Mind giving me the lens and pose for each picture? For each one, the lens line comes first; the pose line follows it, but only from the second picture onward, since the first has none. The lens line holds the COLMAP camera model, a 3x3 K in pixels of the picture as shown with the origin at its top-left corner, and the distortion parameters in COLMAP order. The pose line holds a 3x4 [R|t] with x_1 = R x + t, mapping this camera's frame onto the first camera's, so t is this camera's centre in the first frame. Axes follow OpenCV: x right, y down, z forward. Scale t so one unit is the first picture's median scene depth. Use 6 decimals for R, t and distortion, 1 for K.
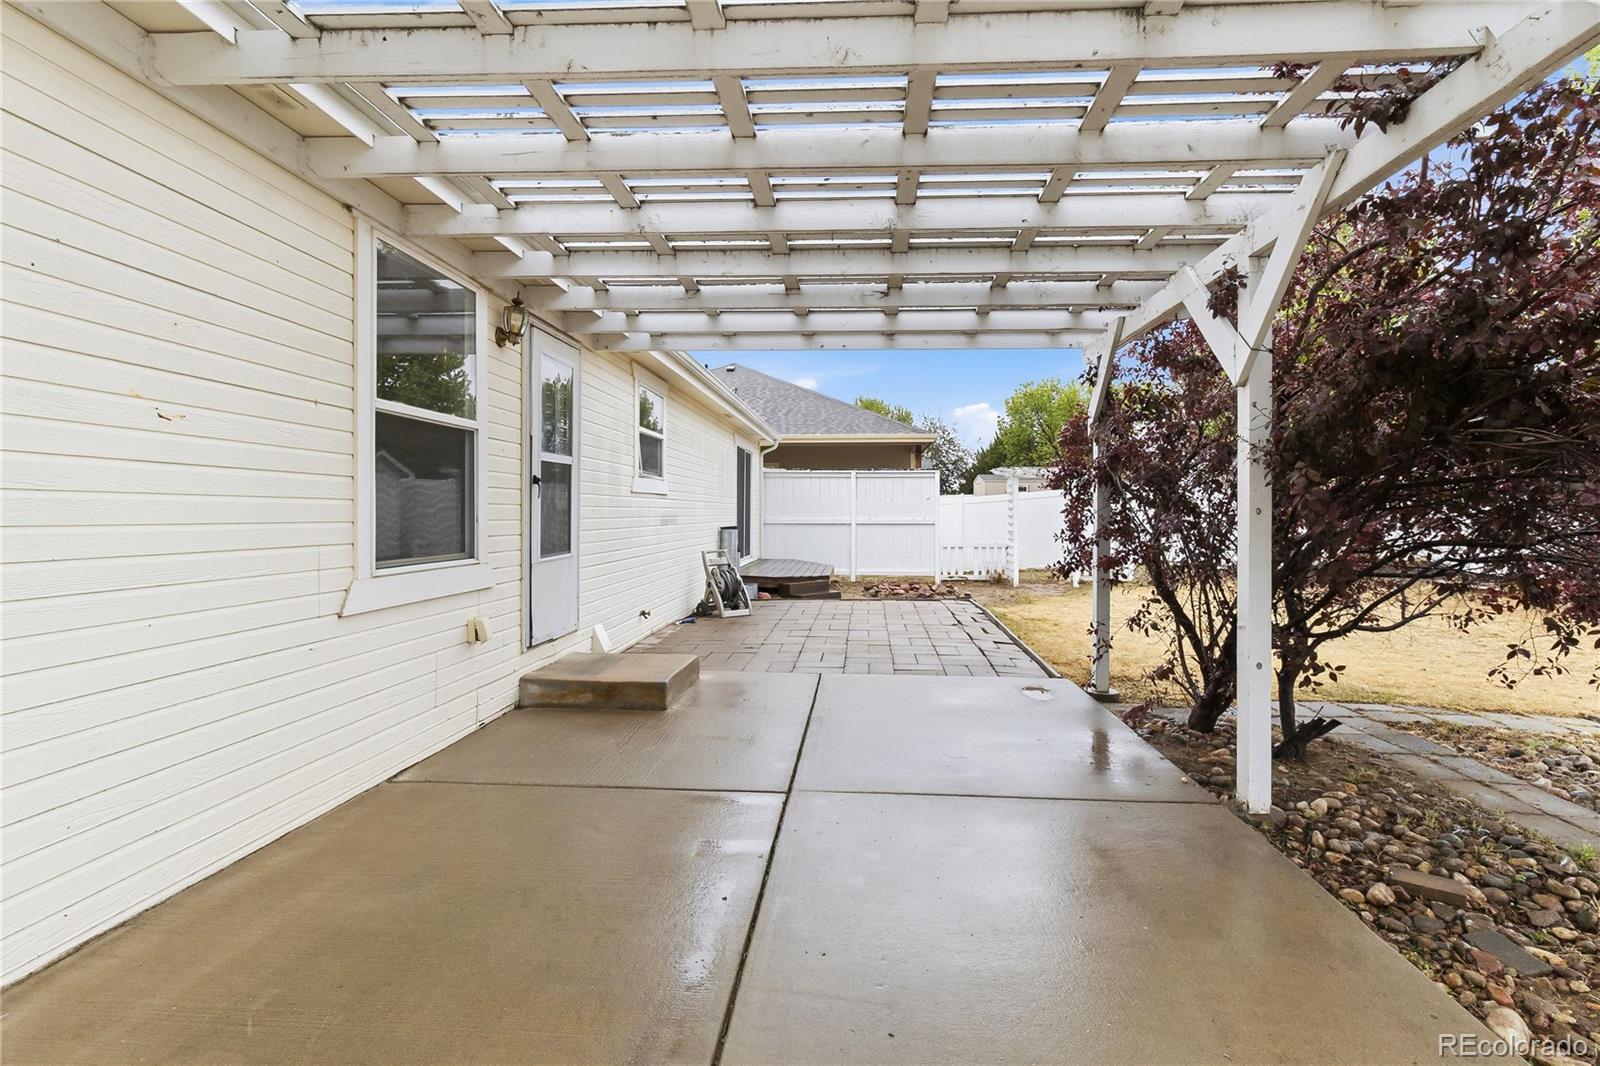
lens RADIAL K [[757.4, 0, 805.5], [0, 757.4, 512.9], [0, 0, 1]] dist [-0.001095, -0.000198]
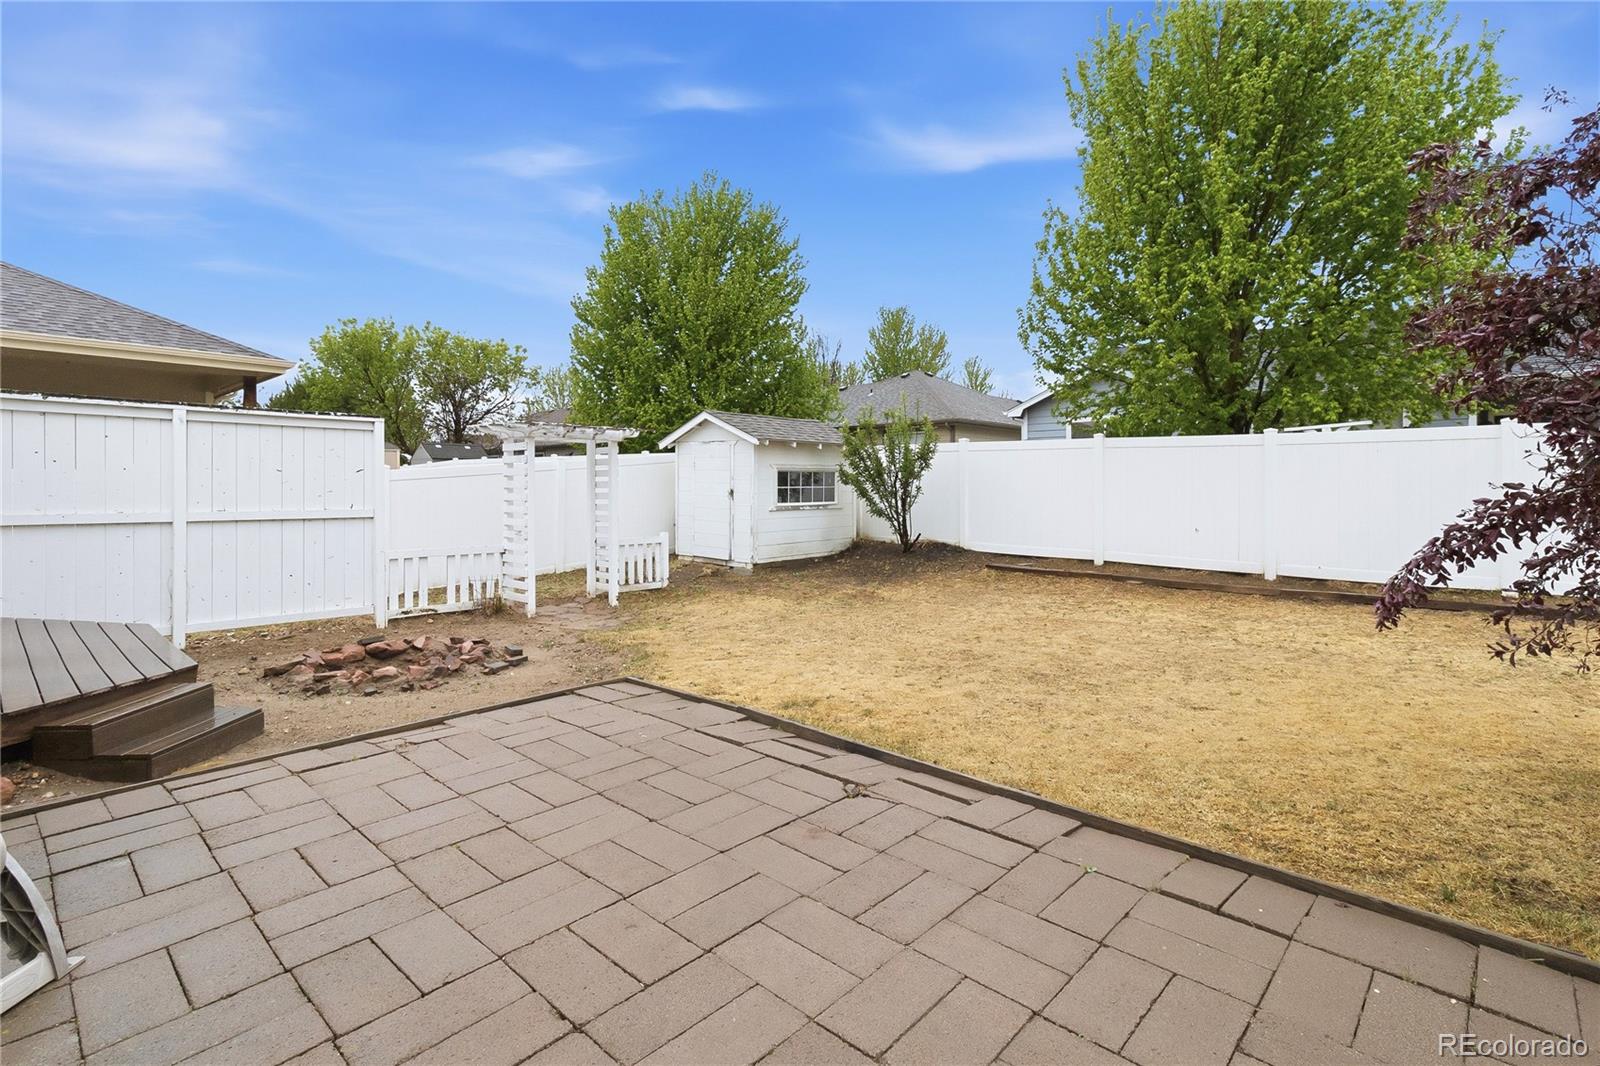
lens RADIAL K [[757.4, 0, 805.5], [0, 757.4, 512.9], [0, 0, 1]] dist [-0.001095, -0.000198]
pose [[0.610927, -0.028295, 0.791181, -0.066461], [0.004764, 0.999474, 0.032065, -0.003835], [-0.791673, -0.015820, 0.610740, 0.431879]]
